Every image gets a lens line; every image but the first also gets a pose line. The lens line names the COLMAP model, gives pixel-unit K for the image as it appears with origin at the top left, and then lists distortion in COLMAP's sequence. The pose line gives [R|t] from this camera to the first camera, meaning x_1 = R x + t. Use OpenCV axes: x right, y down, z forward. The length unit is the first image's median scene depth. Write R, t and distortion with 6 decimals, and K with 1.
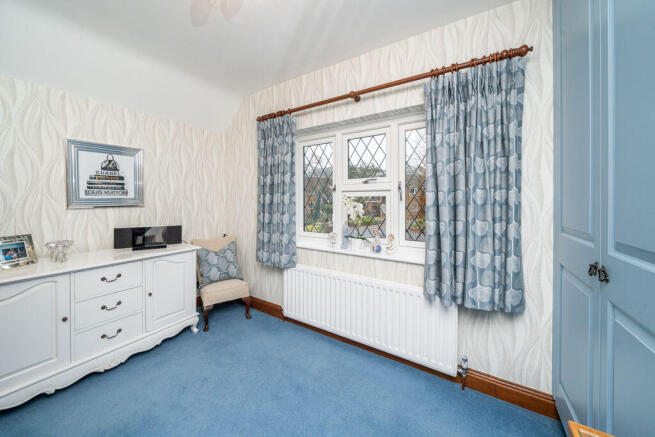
lens RADIAL K [[229.4, 0, 327.3], [0, 229.4, 197.8], [0, 0, 1]] dist [0.000334, 0.000030]
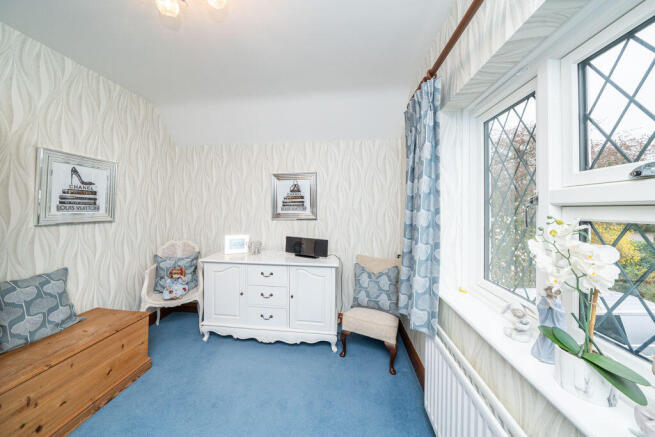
lens RADIAL K [[222.2, 0, 324.9], [0, 222.2, 207.6], [0, 0, 1]] dist [-0.000068, -0.000060]
pose [[0.434072, -0.003323, -0.900872, 0.282919], [-0.006593, 0.999955, -0.006865, -0.021504], [0.900854, 0.008920, 0.434031, 0.584783]]
